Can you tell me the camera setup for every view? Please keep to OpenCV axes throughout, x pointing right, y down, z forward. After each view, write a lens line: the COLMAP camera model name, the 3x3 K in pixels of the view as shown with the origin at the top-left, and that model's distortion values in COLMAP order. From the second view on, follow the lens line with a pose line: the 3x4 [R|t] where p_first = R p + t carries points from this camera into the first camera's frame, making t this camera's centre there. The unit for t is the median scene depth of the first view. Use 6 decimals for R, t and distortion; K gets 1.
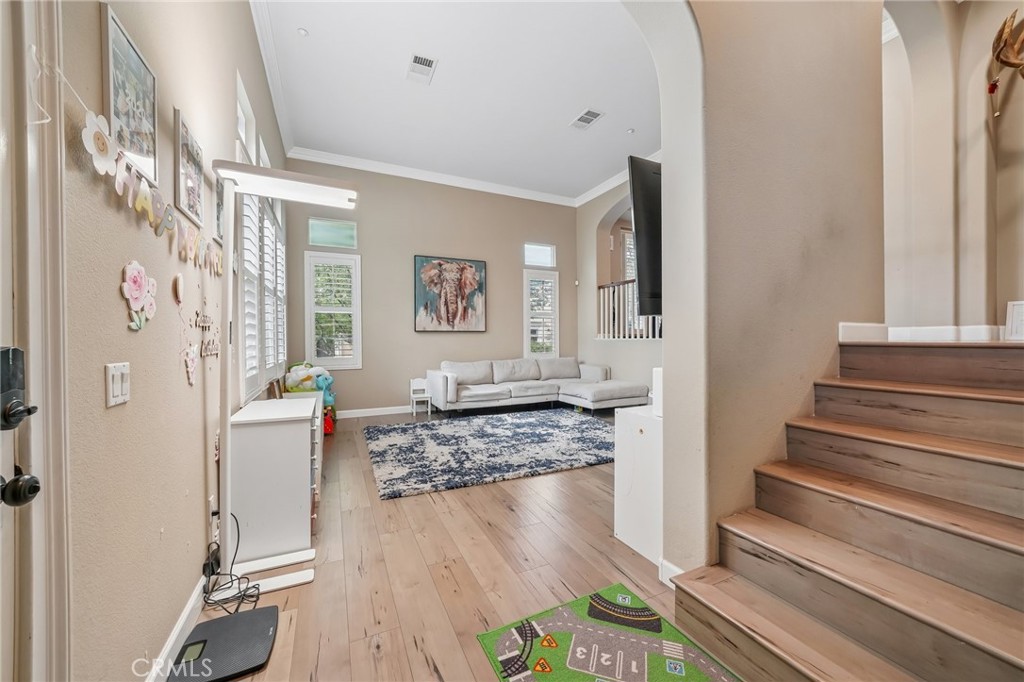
lens RADIAL K [[367.6, 0, 511.4], [0, 367.6, 342.7], [0, 0, 1]] dist [-0.001822, 0.000029]
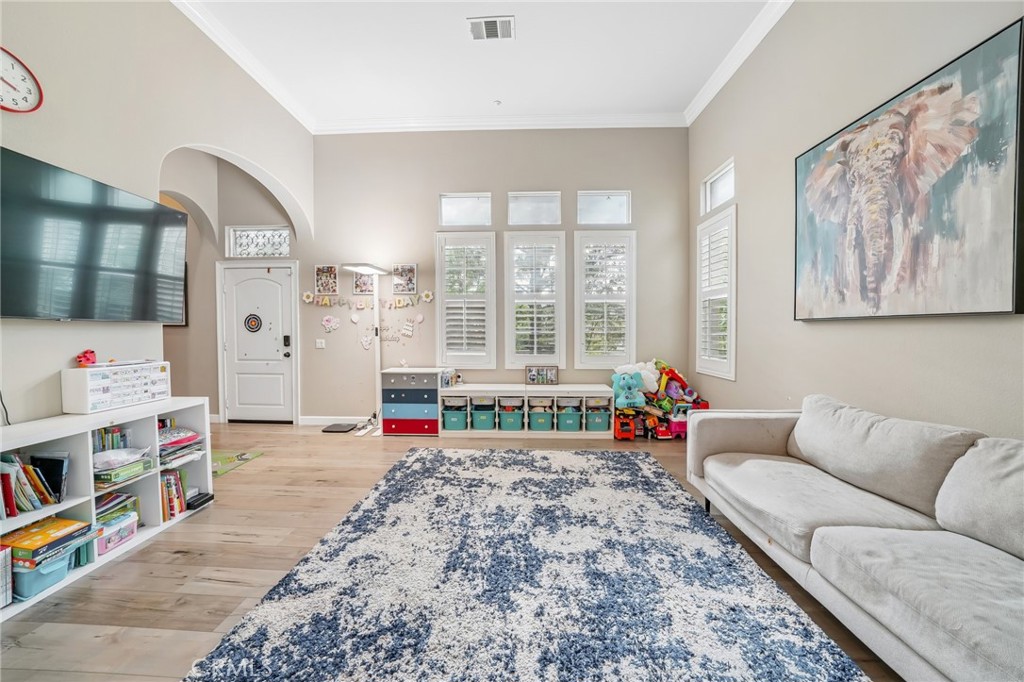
lens RADIAL K [[367.6, 0, 504.9], [0, 367.6, 325.1], [0, 0, 1]] dist [-0.001822, 0.000029]
pose [[-0.479006, 0.001167, -0.877811, 0.458941], [-0.004069, 0.999985, 0.003550, -0.035302], [0.877802, 0.005272, -0.478994, 1.269709]]
